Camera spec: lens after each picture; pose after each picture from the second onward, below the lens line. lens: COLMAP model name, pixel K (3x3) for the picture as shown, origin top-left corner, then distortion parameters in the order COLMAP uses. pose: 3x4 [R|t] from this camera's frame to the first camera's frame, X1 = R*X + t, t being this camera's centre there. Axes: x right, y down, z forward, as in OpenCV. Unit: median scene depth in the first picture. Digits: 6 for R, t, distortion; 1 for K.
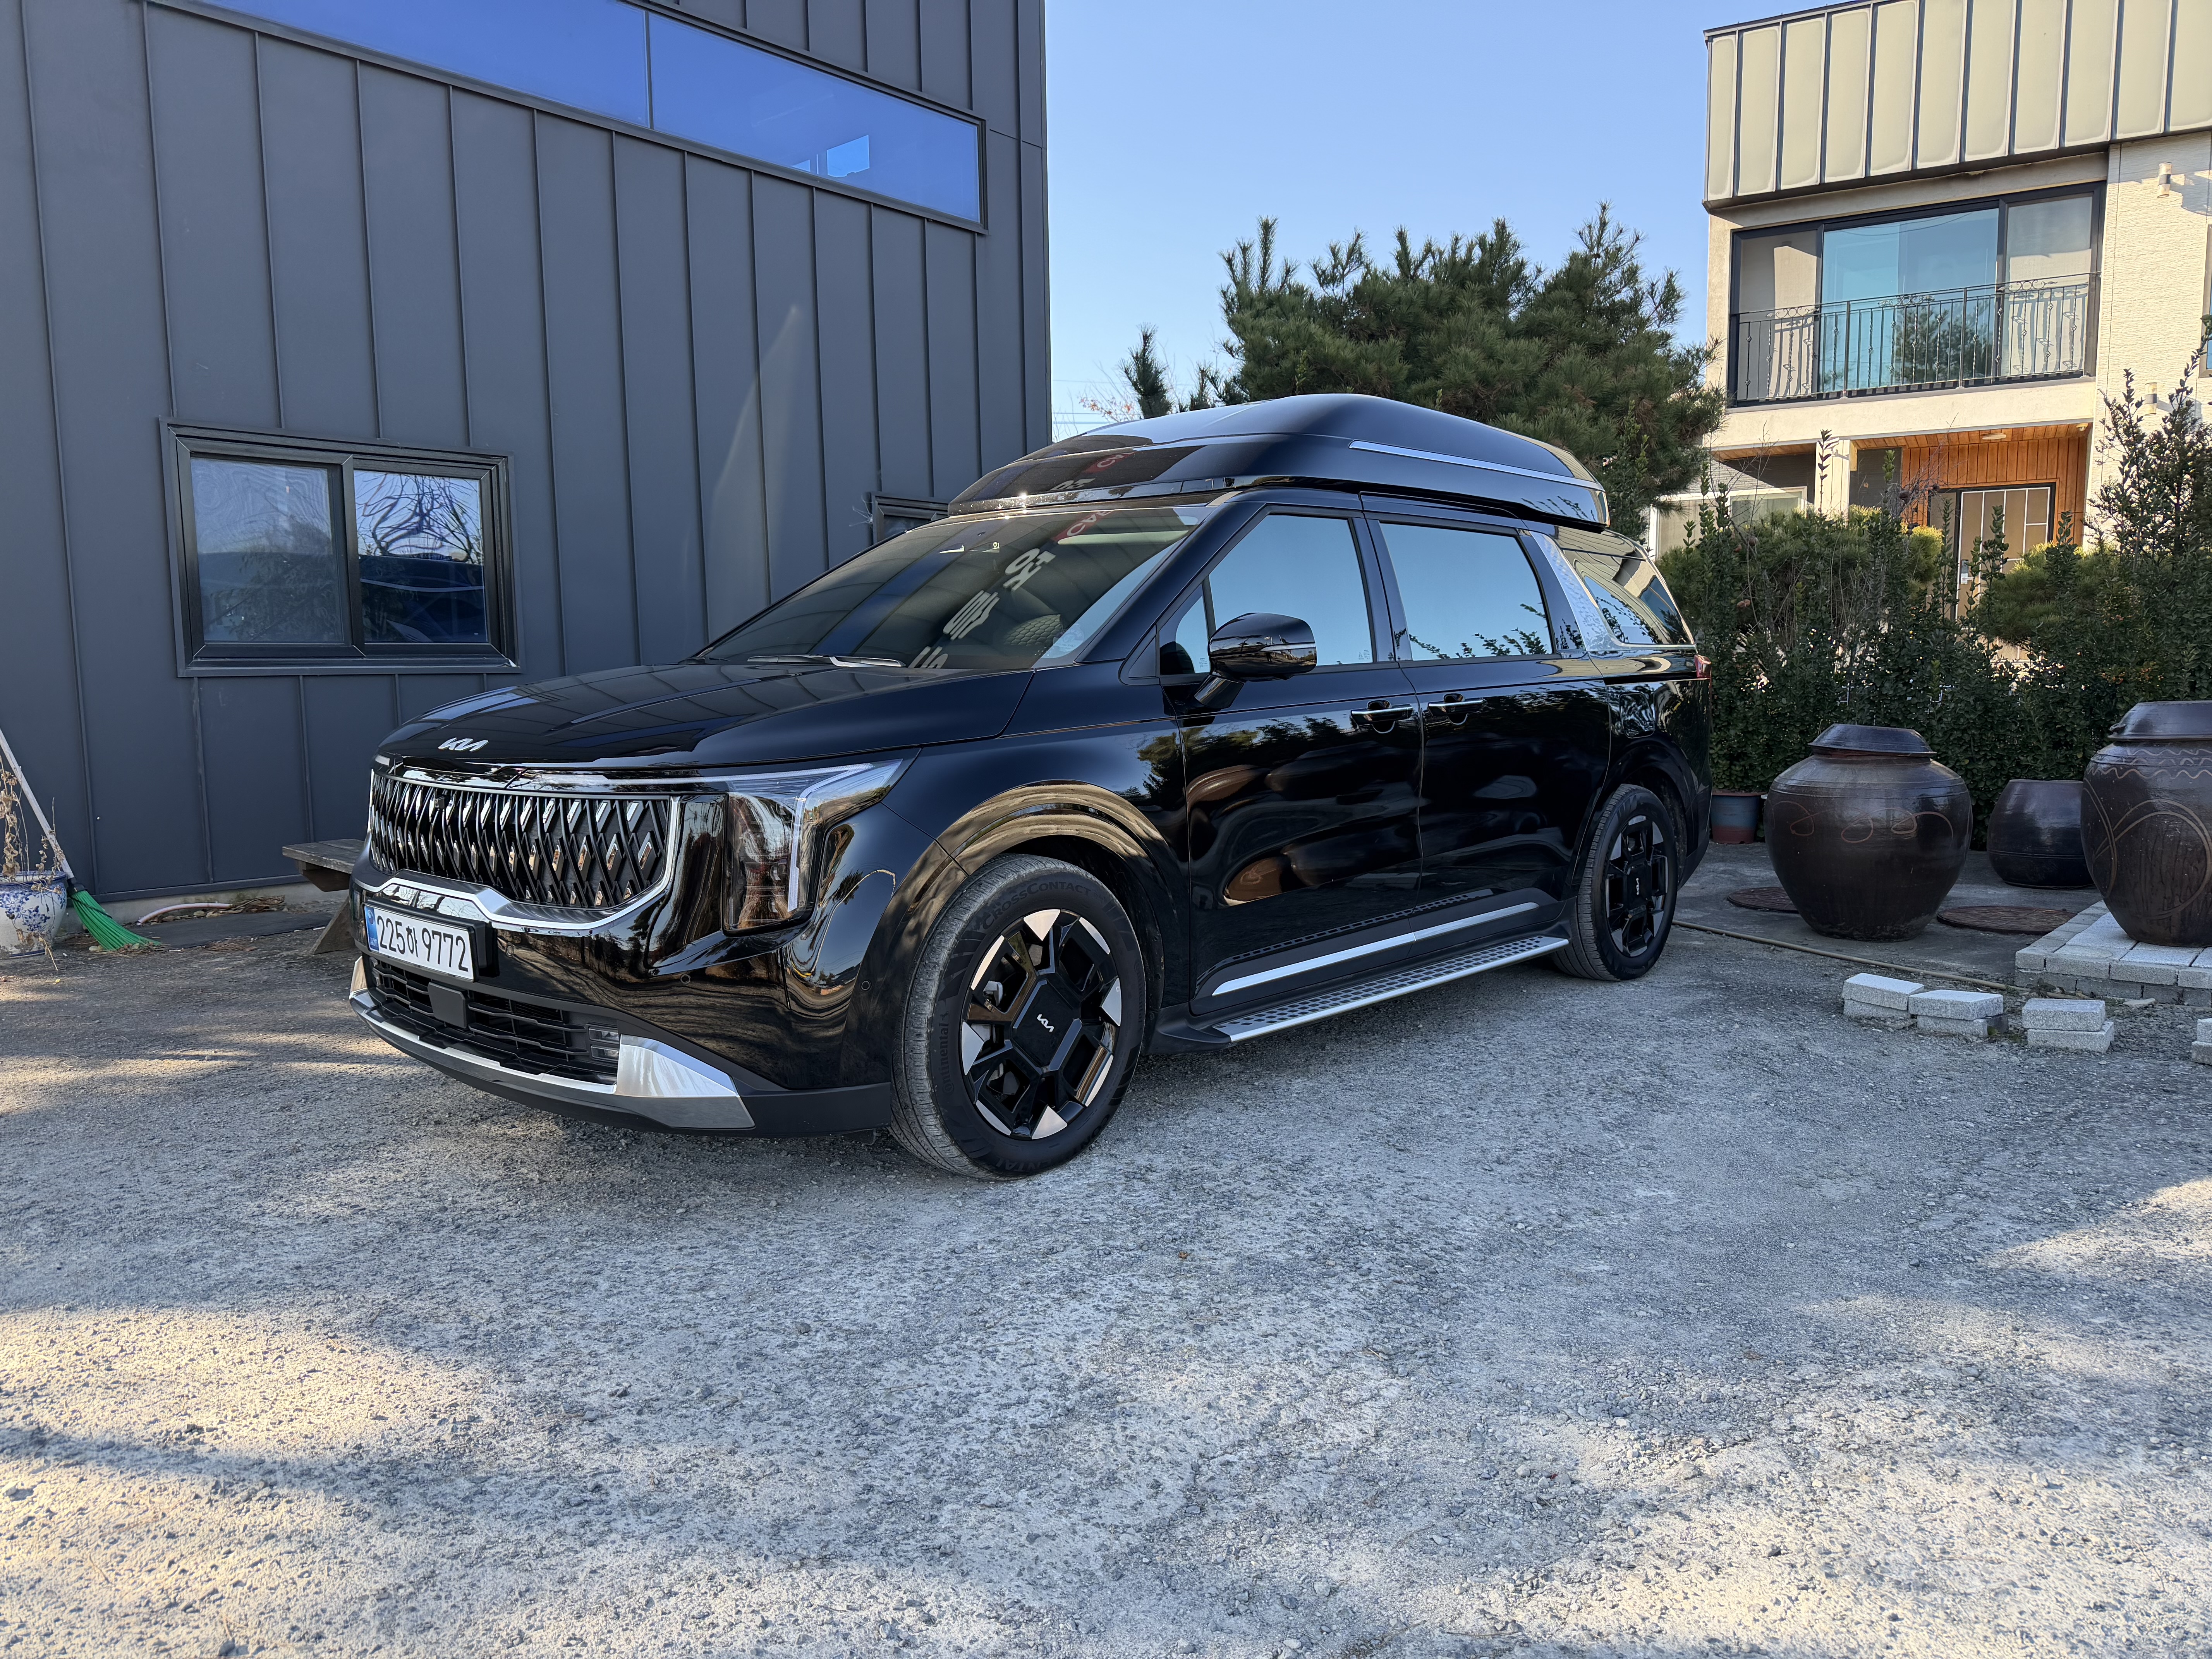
lens RADIAL K [[1533.6, 0, 1088.2], [0, 1533.6, 845.7], [0, 0, 1]] dist [0.020644, -0.026148]
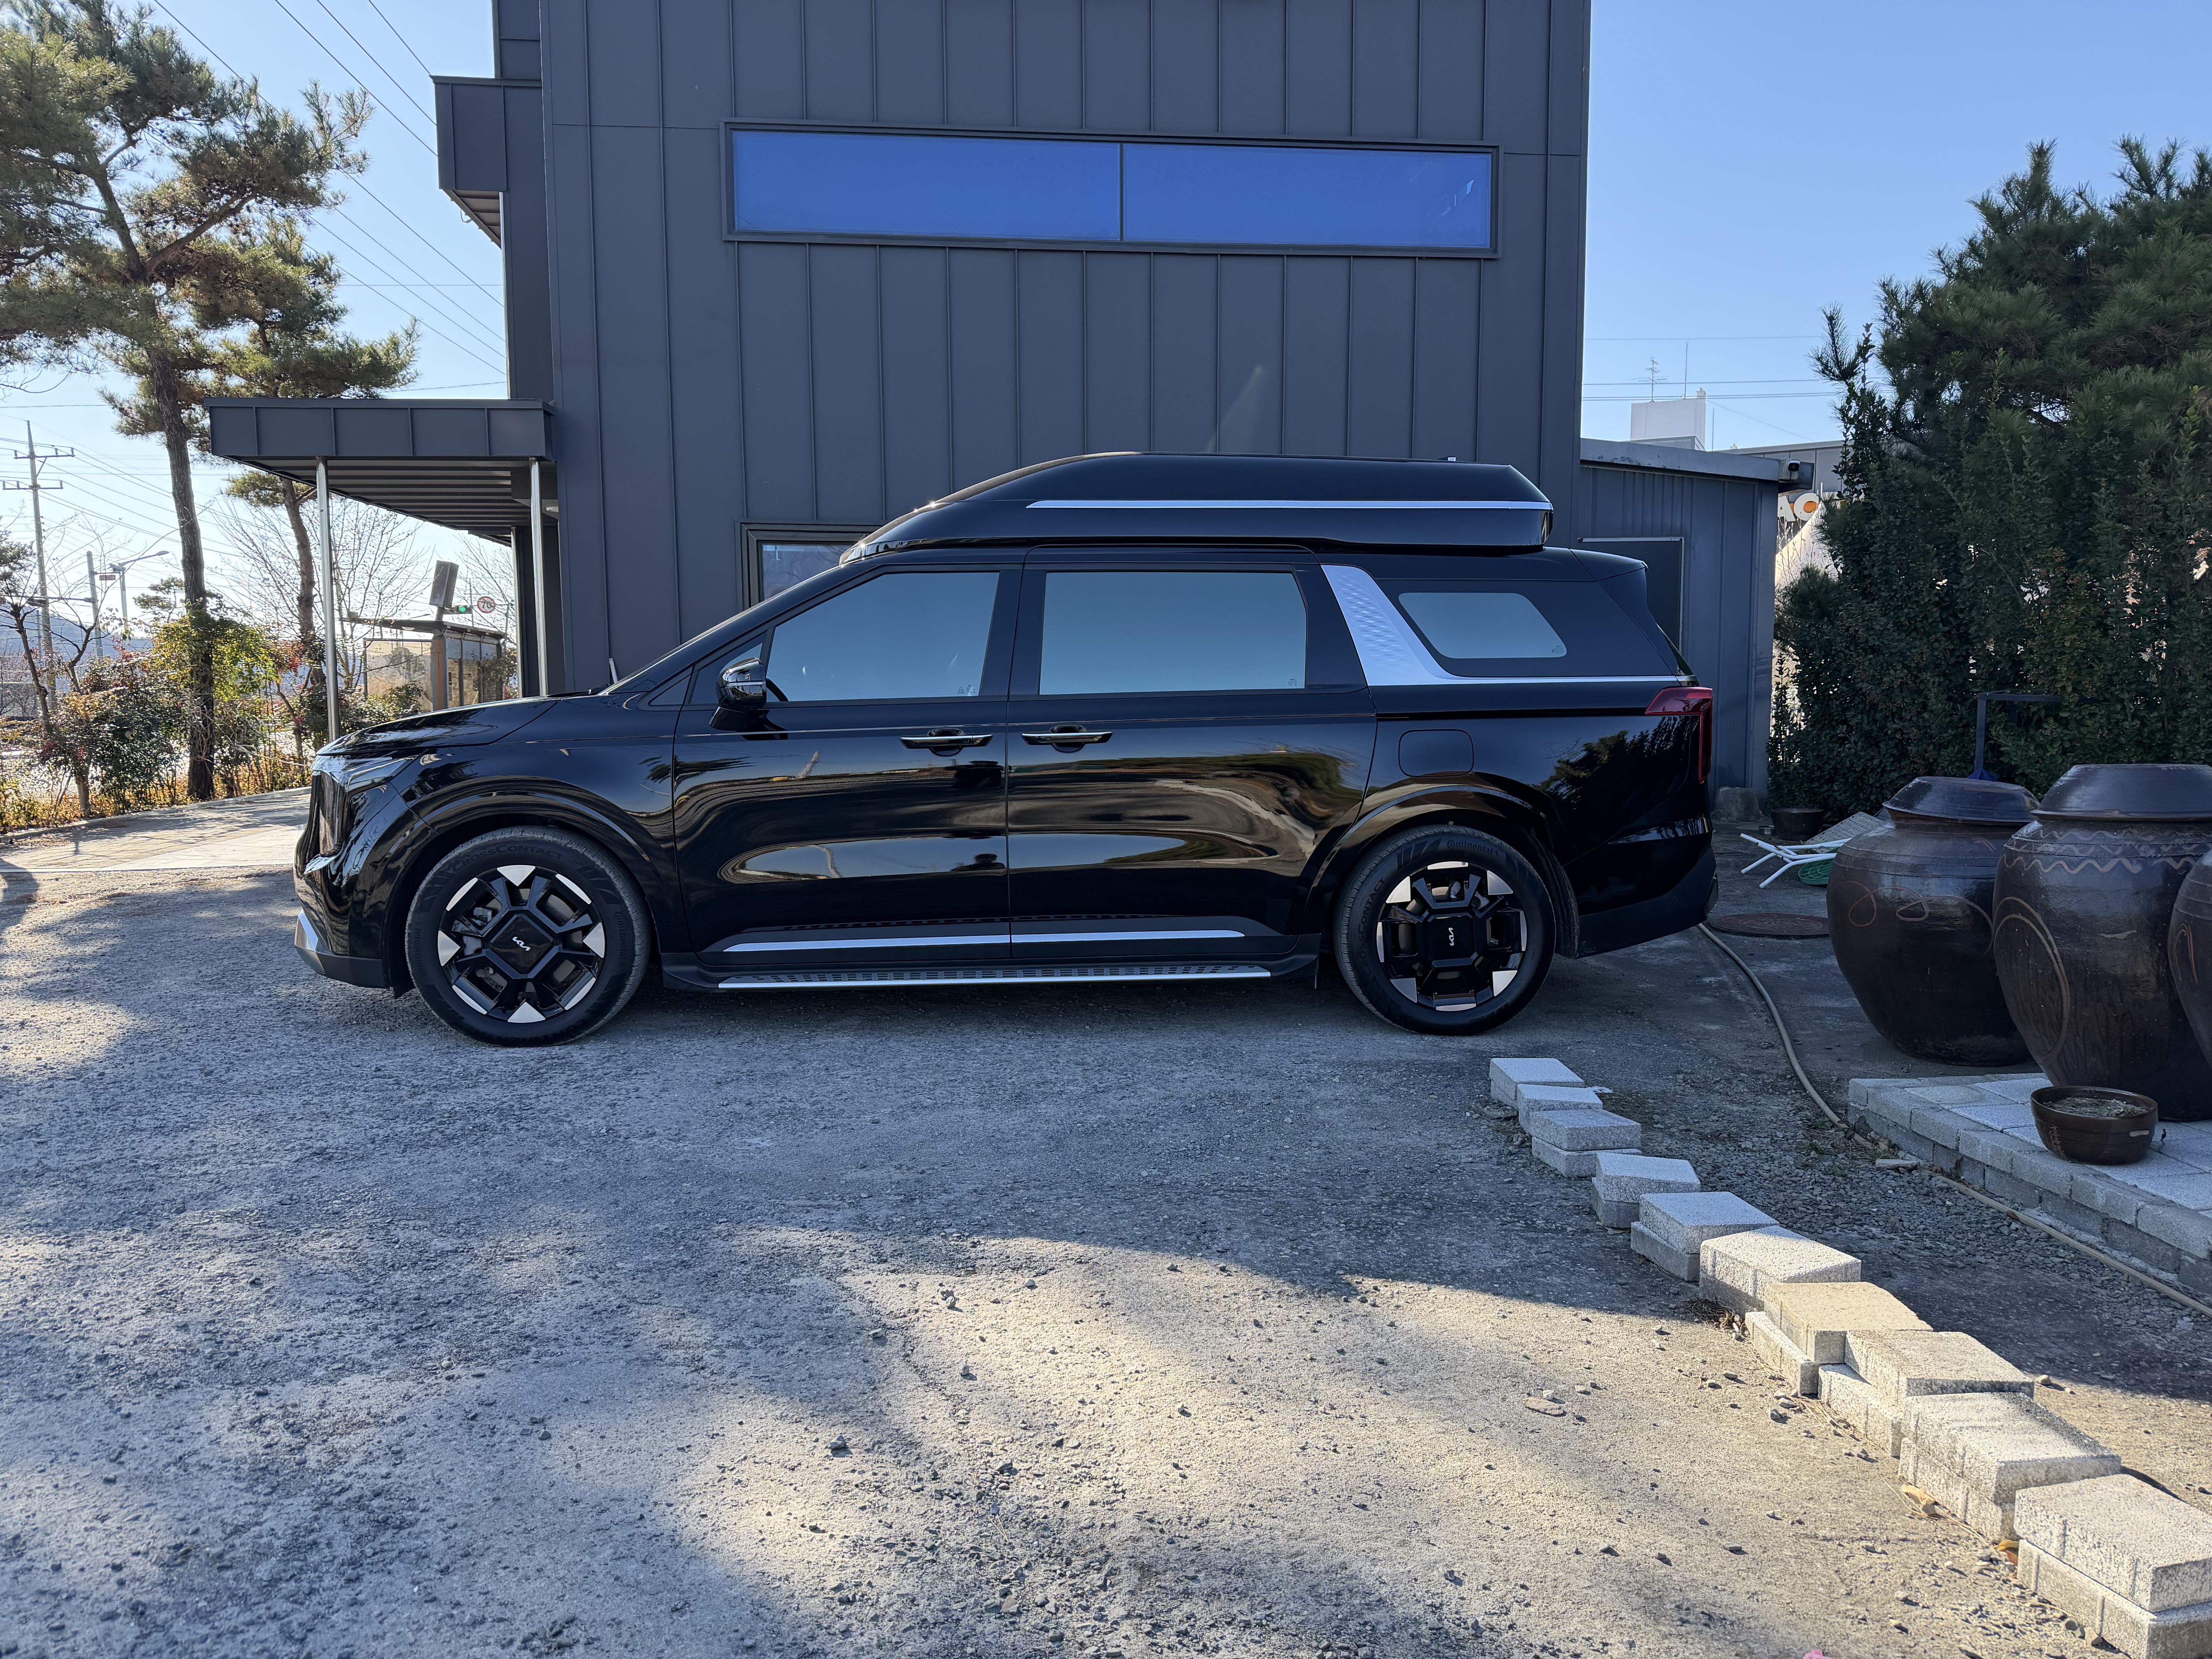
lens RADIAL K [[1533.6, 0, 1128.8], [0, 1533.6, 834.5], [0, 0, 1]] dist [0.020644, -0.026148]
pose [[0.743613, 0.072093, -0.664713, 1.250319], [-0.078038, 0.996733, 0.020802, -0.056860], [0.664041, 0.036404, 0.746809, 0.261515]]
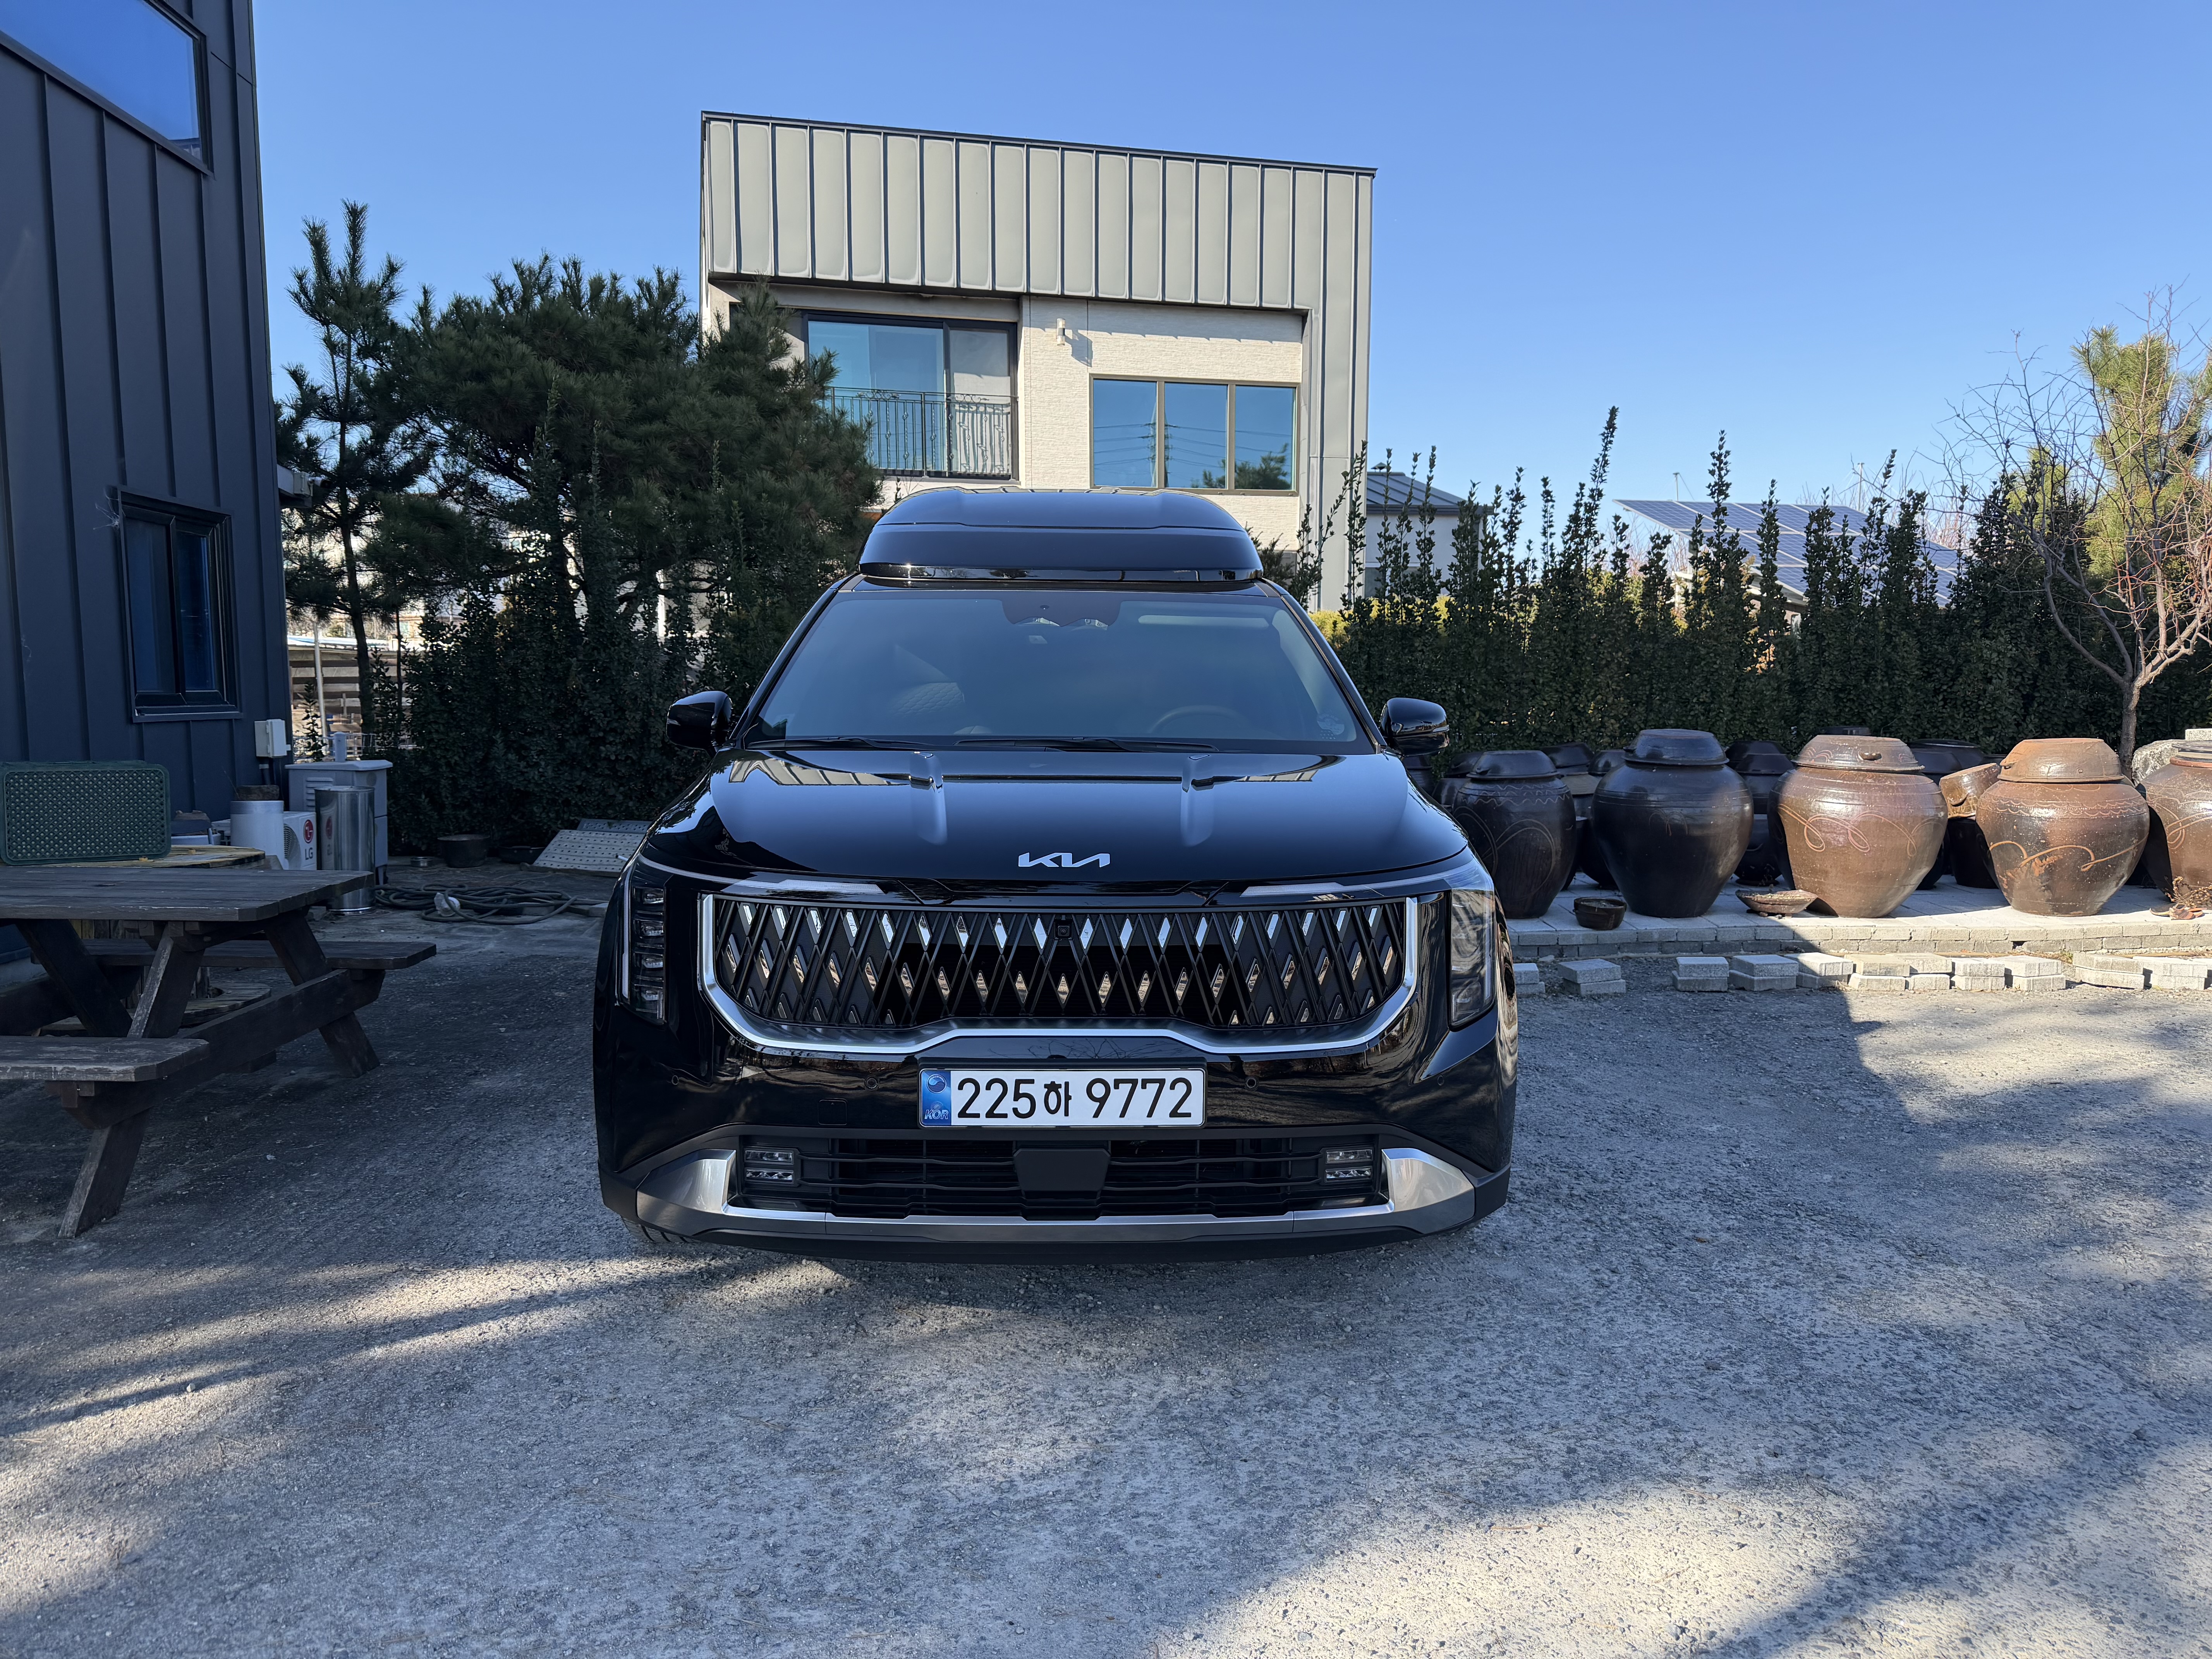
lens RADIAL K [[1533.6, 0, 1101.4], [0, 1533.6, 837.1], [0, 0, 1]] dist [0.020644, -0.026148]
pose [[0.715273, -0.055241, 0.696658, -0.892230], [0.072420, 0.997363, 0.004730, -0.073320], [-0.695082, 0.047069, 0.717388, 0.349556]]
